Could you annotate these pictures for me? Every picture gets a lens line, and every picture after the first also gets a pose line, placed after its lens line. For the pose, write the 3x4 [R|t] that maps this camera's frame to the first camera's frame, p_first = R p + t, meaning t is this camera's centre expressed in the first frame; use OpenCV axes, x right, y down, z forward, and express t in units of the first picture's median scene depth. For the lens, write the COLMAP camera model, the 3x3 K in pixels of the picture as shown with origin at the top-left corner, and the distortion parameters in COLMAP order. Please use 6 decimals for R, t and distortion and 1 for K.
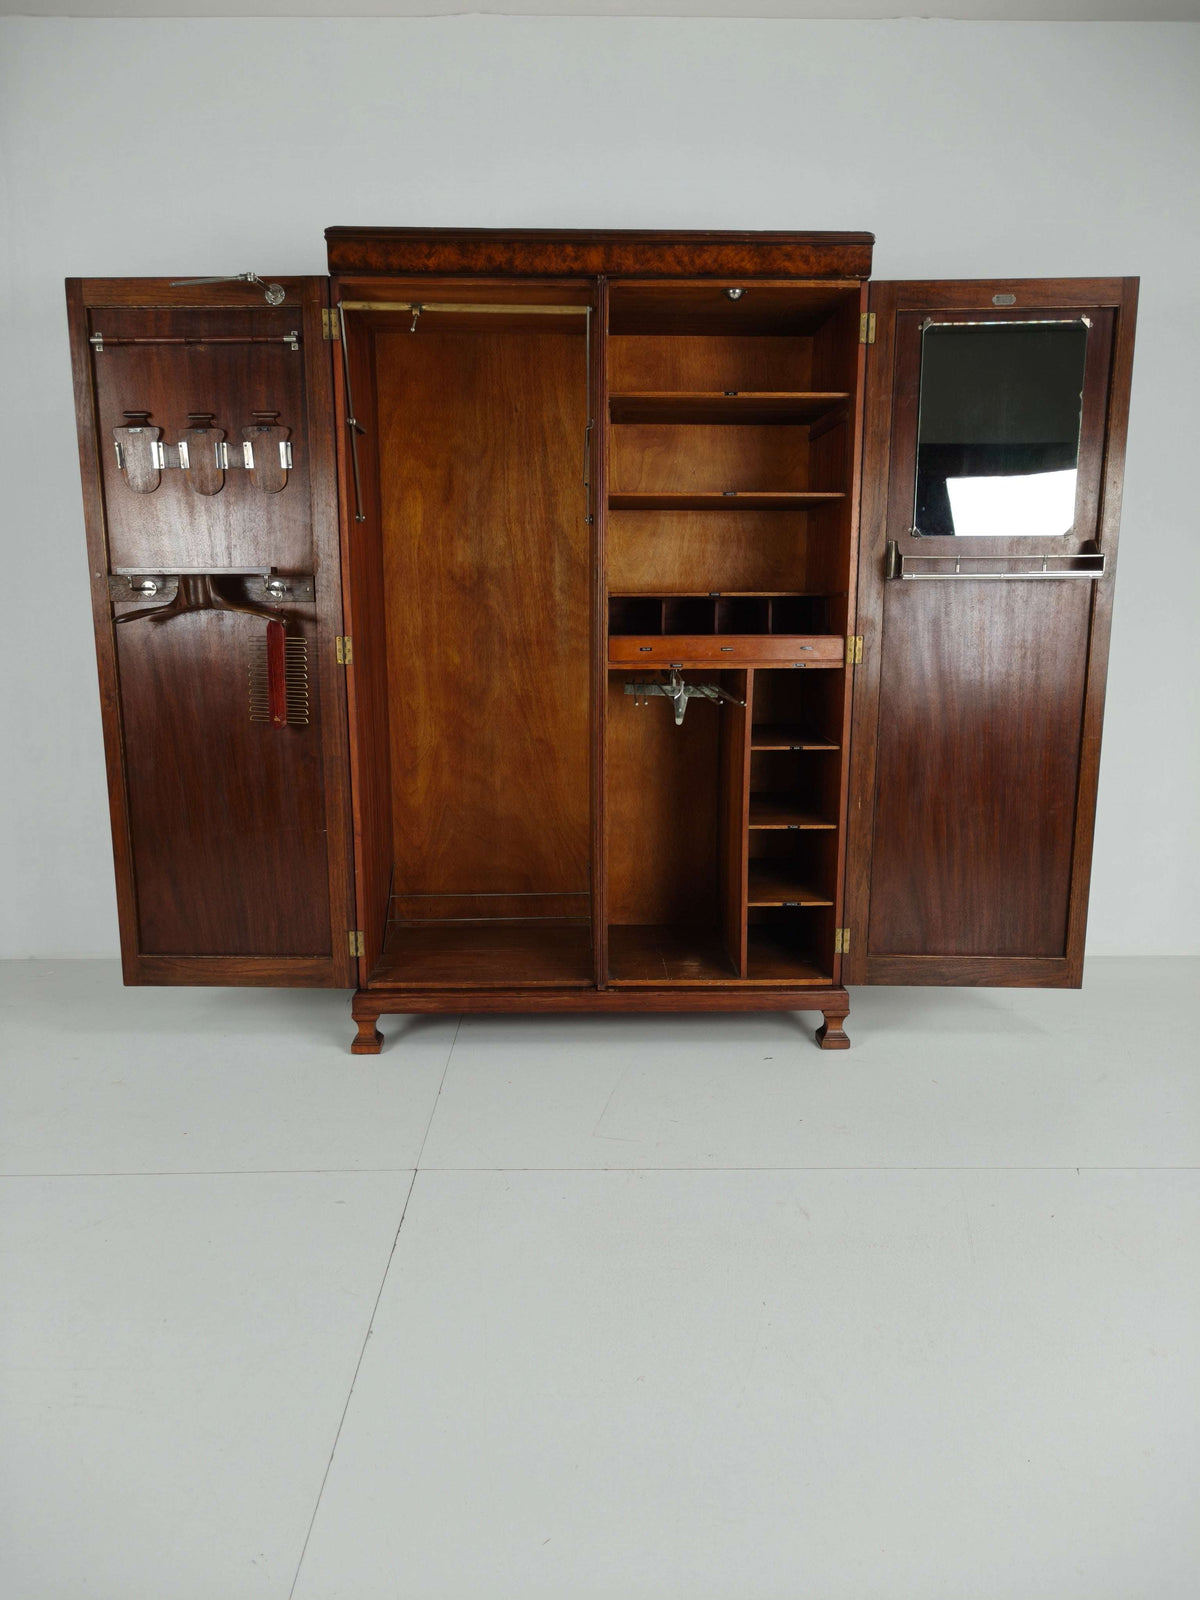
lens RADIAL K [[1101.4, 0, 603.0], [0, 1101.4, 800.6], [0, 0, 1]] dist [0.012638, -0.017327]
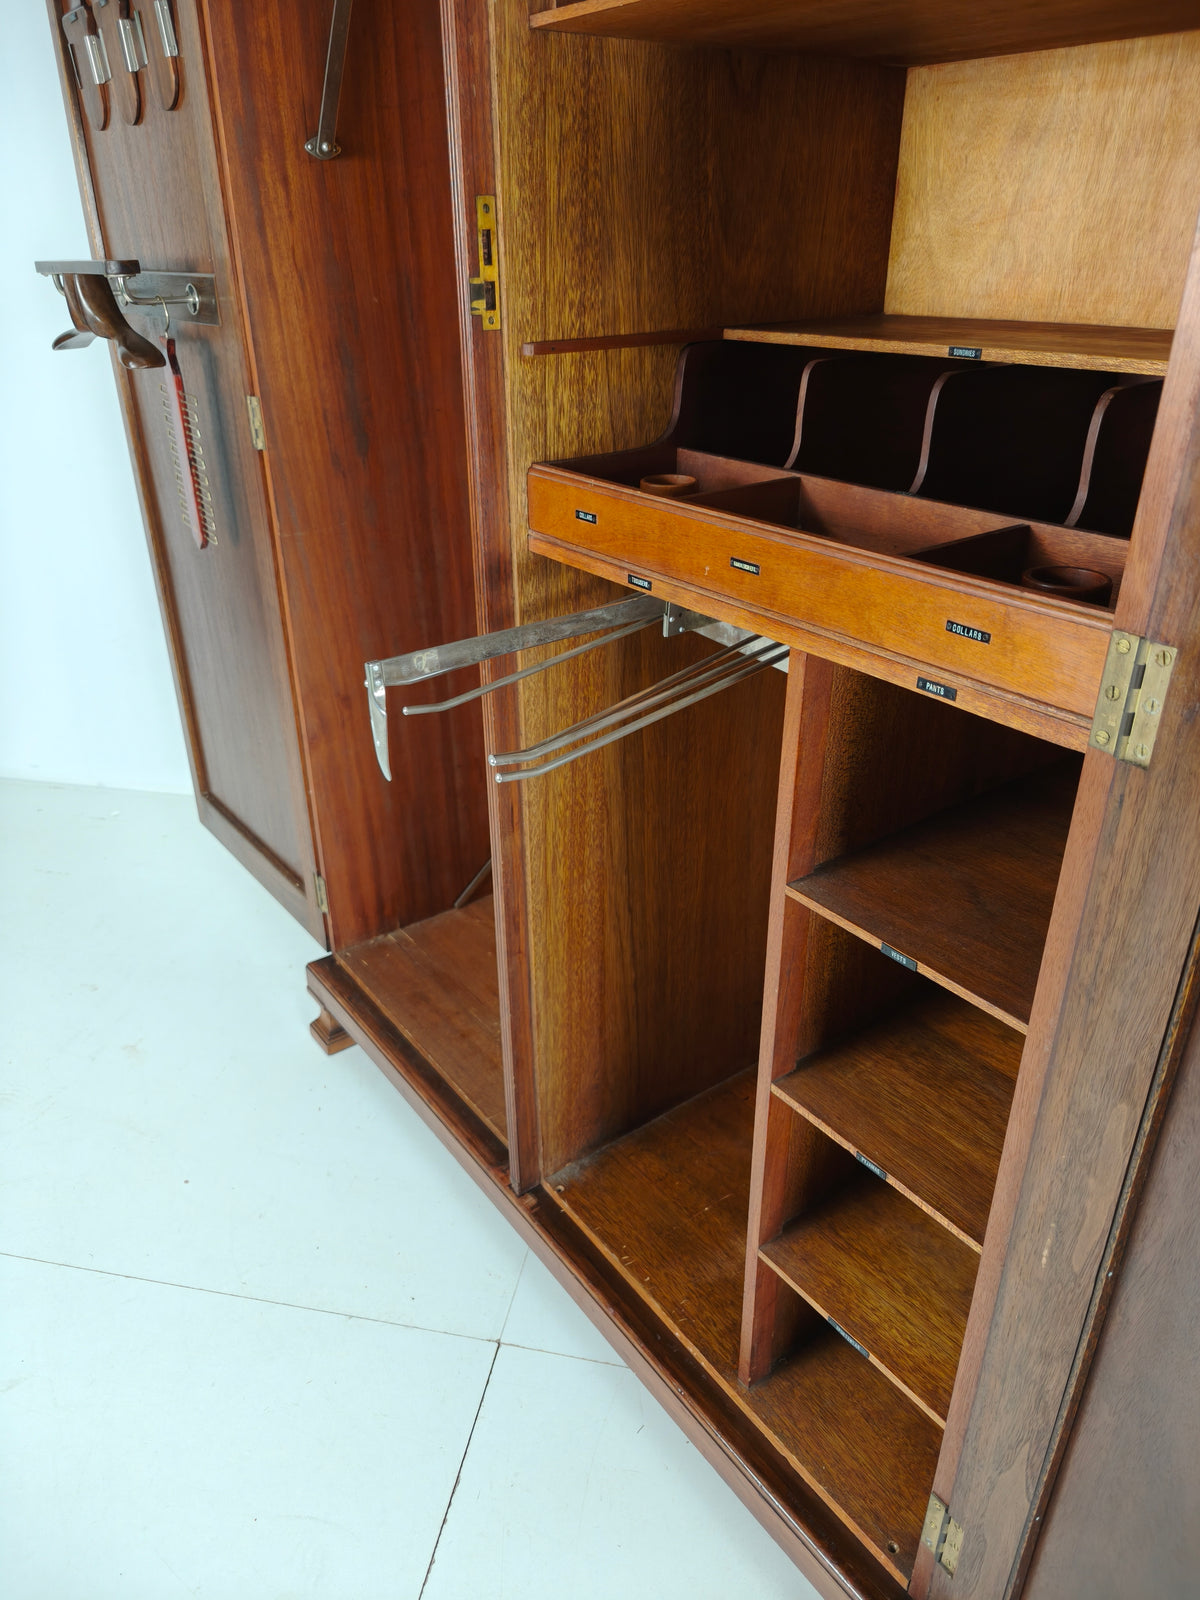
lens RADIAL K [[1101.4, 0, 591.2], [0, 1101.4, 796.2], [0, 0, 1]] dist [0.012638, -0.017327]
pose [[0.566791, 0.368119, -0.737046, 0.327342], [-0.142328, 0.924923, 0.352504, -0.176787], [0.811474, -0.094894, 0.576632, 0.777105]]
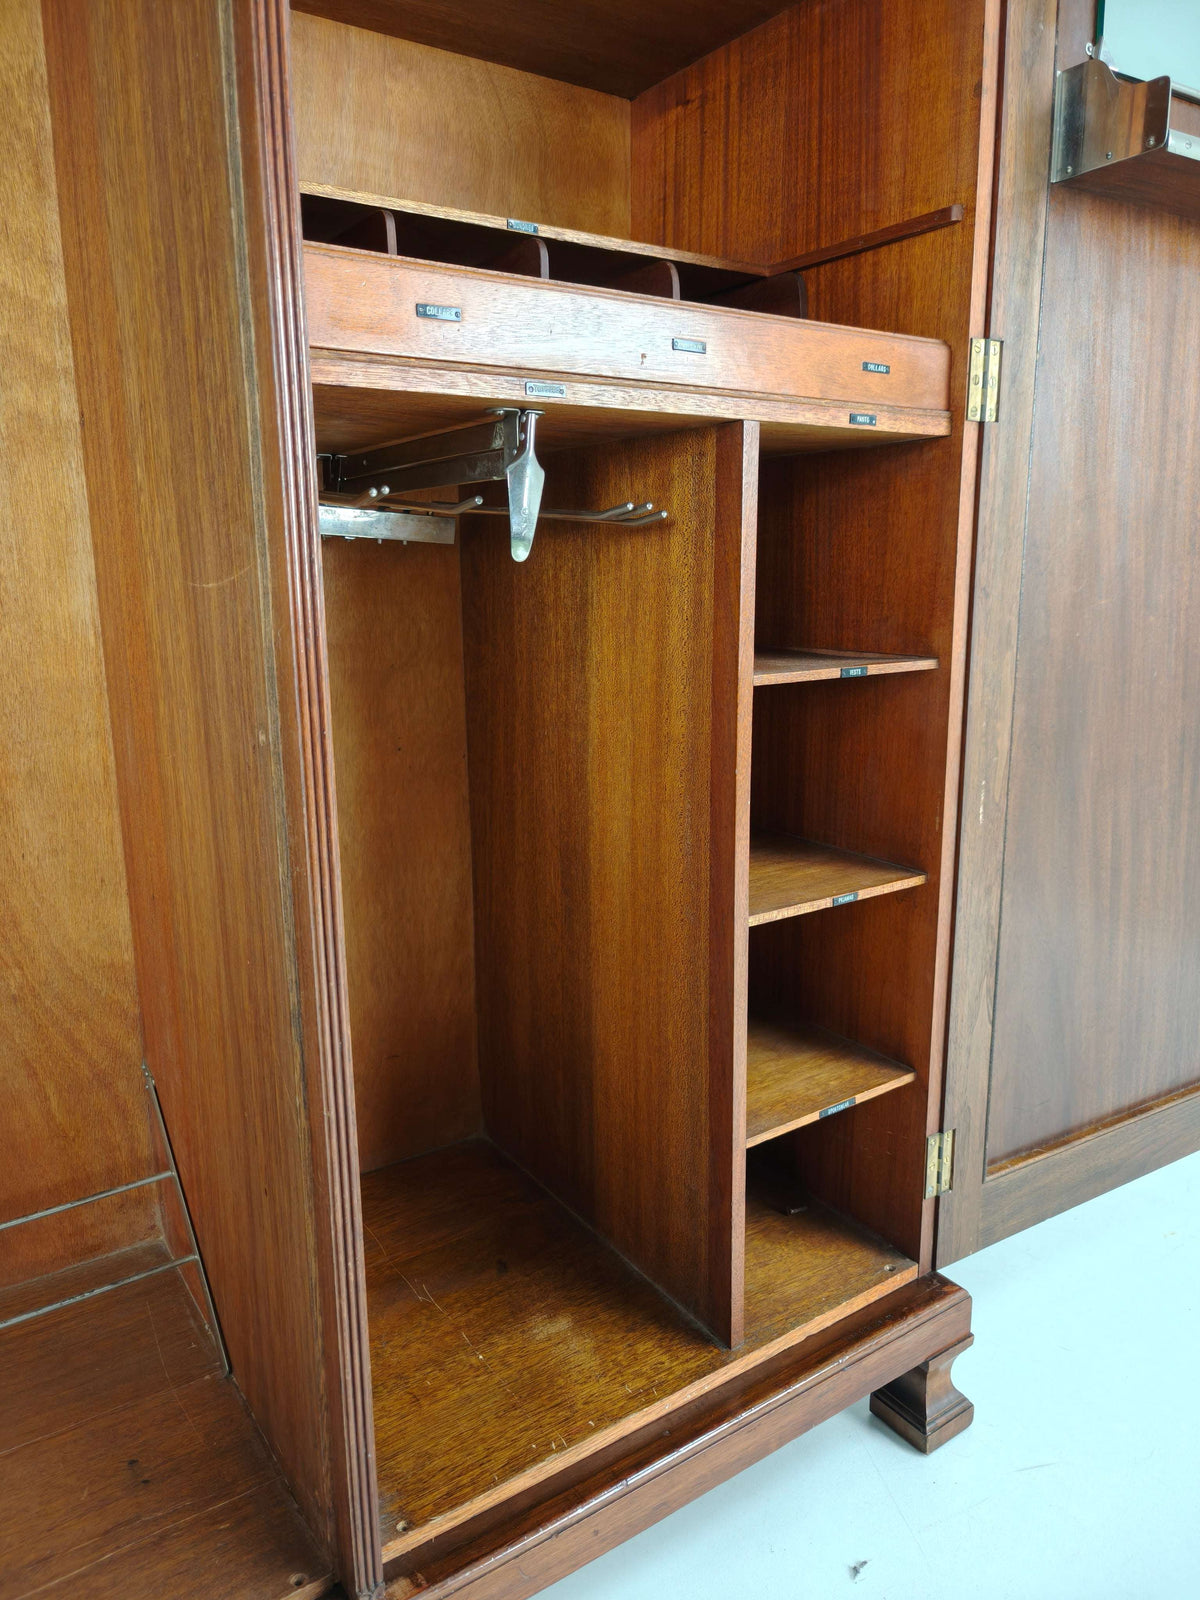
lens RADIAL K [[1101.4, 0, 597.9], [0, 1101.4, 793.1], [0, 0, 1]] dist [0.012638, -0.017327]
pose [[0.840695, -0.117578, 0.528590, -0.077036], [0.108442, 0.992924, 0.048393, -0.035610], [-0.530540, 0.016637, 0.847497, 0.755956]]
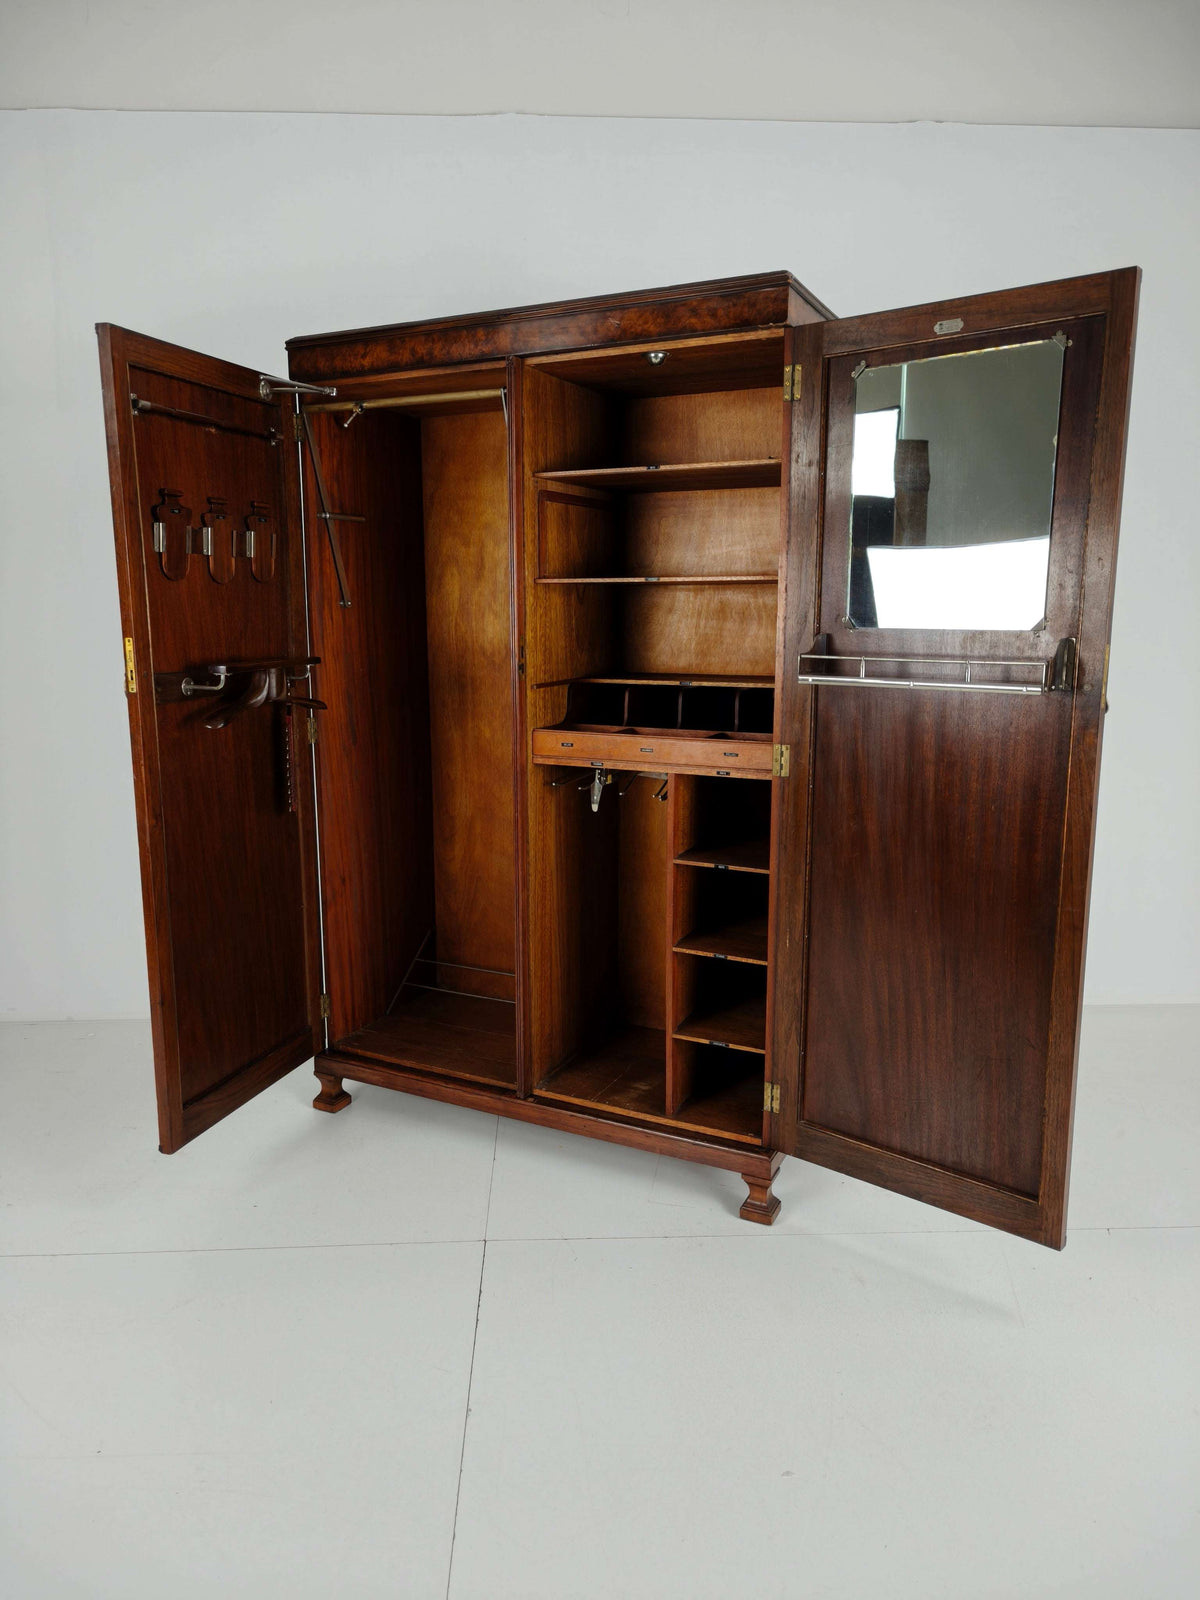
lens RADIAL K [[1101.4, 0, 594.8], [0, 1101.4, 798.1], [0, 0, 1]] dist [0.012638, -0.017327]
pose [[0.880184, 0.082259, -0.467450, 0.490242], [-0.086478, 0.996176, 0.012467, -0.104696], [0.466688, 0.029451, 0.883931, 0.187098]]
